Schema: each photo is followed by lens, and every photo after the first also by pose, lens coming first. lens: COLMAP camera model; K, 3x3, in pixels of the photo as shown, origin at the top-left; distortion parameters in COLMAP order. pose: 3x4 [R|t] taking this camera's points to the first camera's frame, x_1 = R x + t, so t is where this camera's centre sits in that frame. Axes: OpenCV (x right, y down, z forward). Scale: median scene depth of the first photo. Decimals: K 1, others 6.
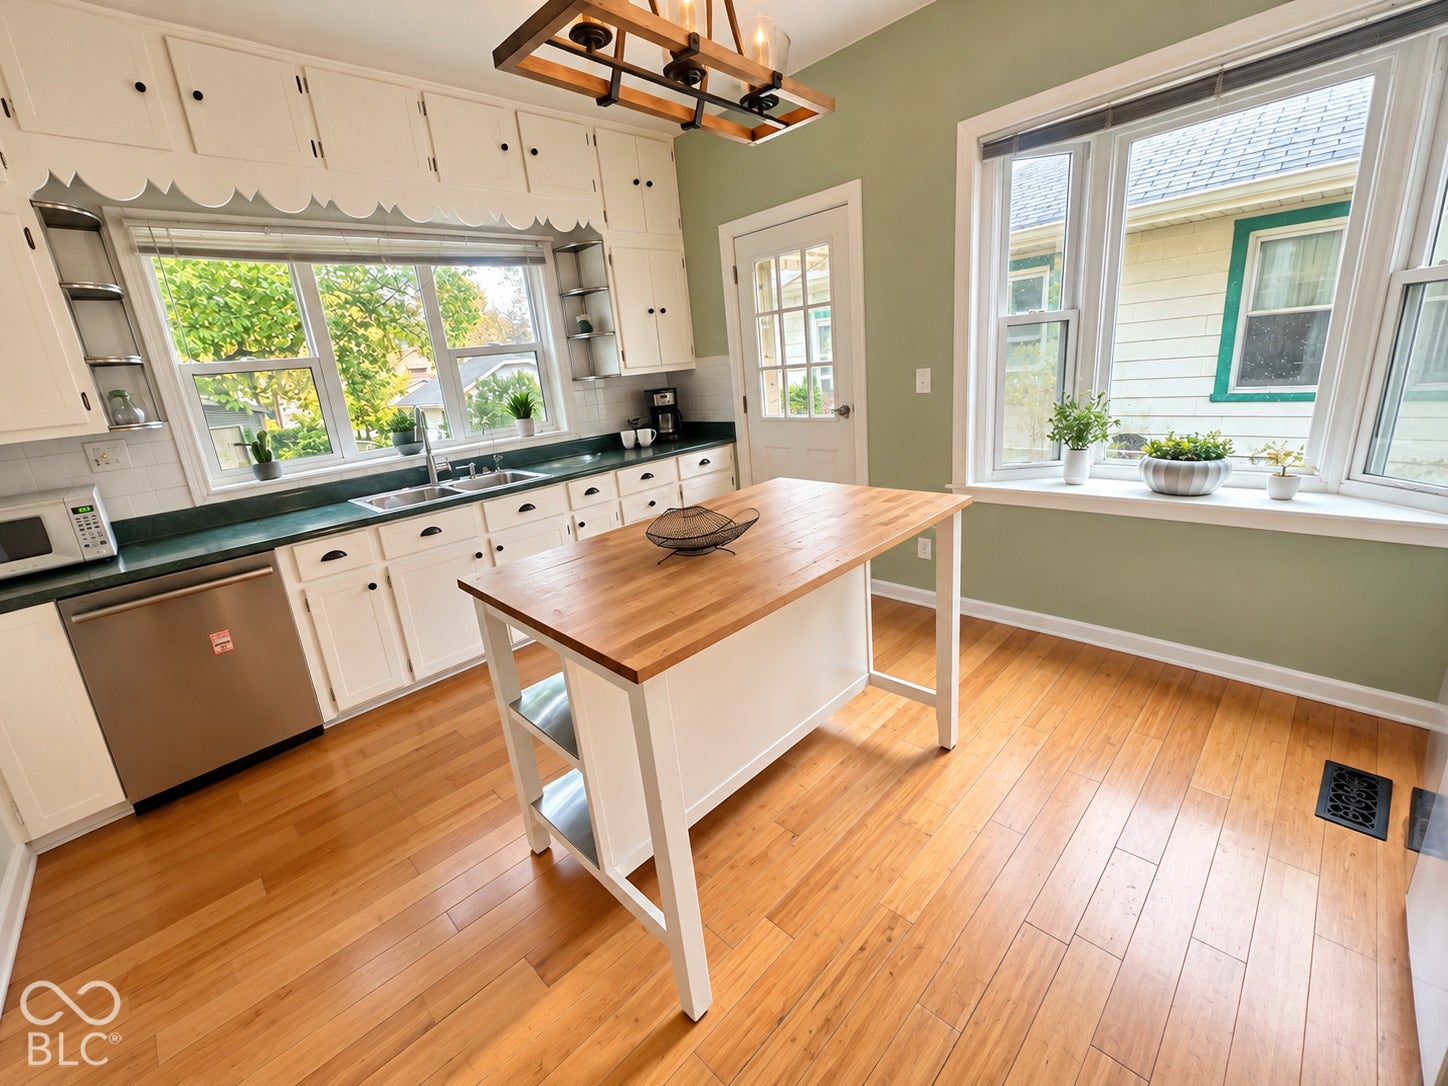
lens RADIAL K [[584.9, 0, 724.0], [0, 584.9, 543.0], [0, 0, 1]] dist [-0.028217, 0.000210]
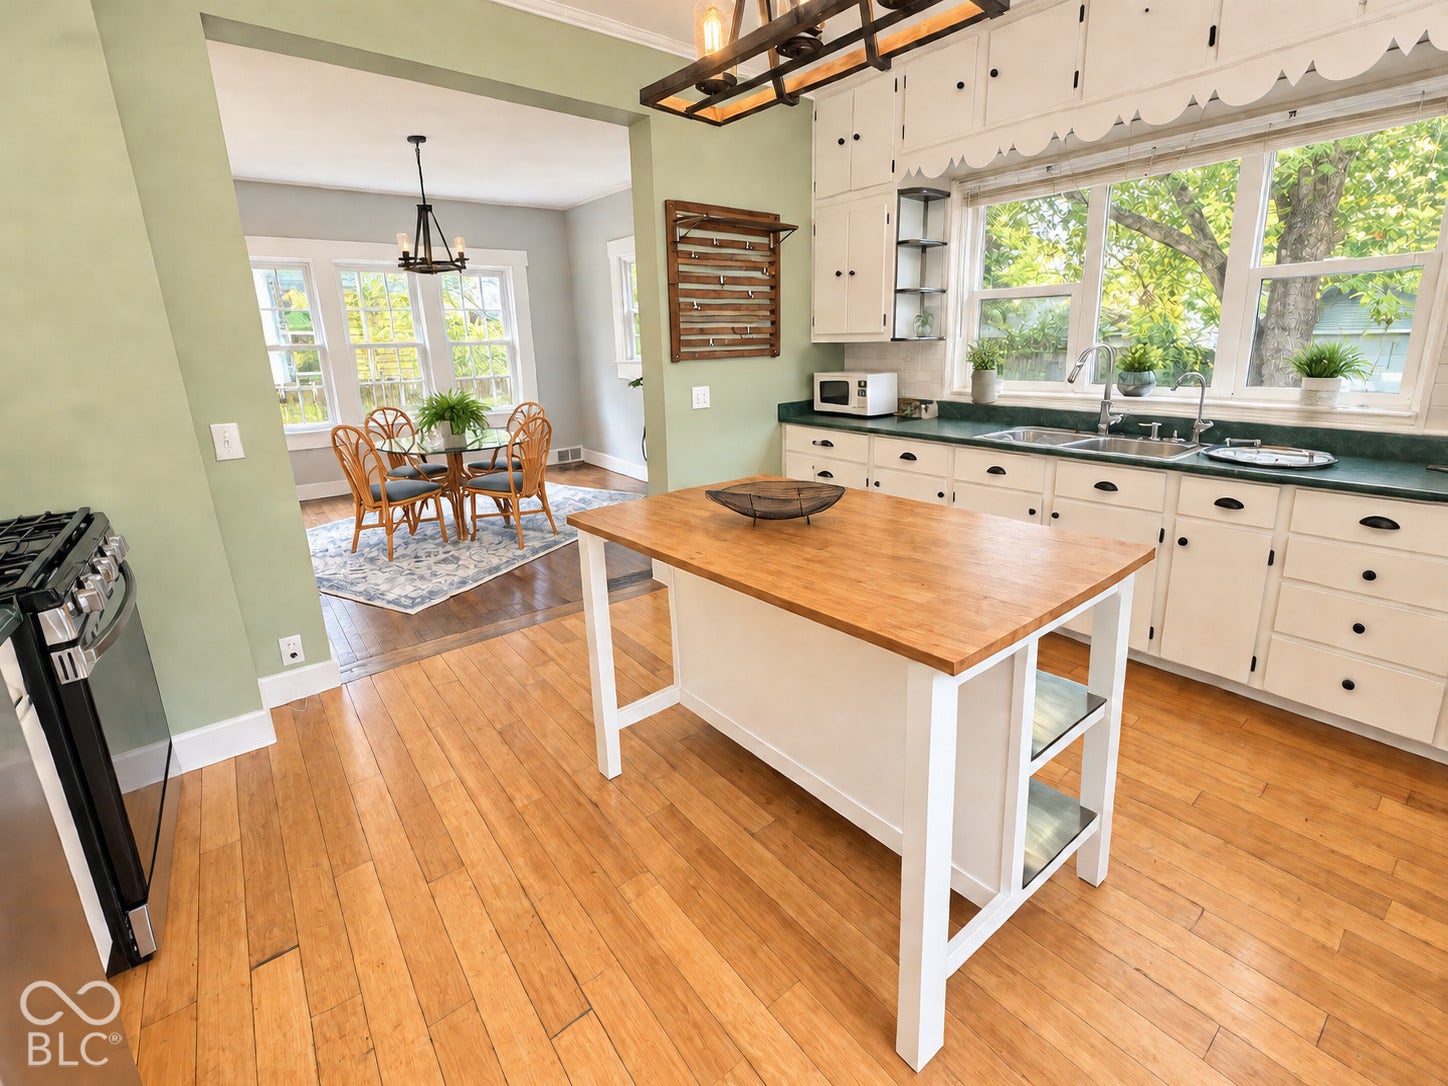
lens RADIAL K [[599.2, 0, 724.0], [0, 599.2, 543.0], [0, 0, 1]] dist [0.001846, 0.000221]
pose [[-0.122489, 0.406704, -0.905311, 0.756156], [-0.268609, 0.864551, 0.424736, -0.294985], [0.955430, 0.295200, 0.003347, 0.715000]]
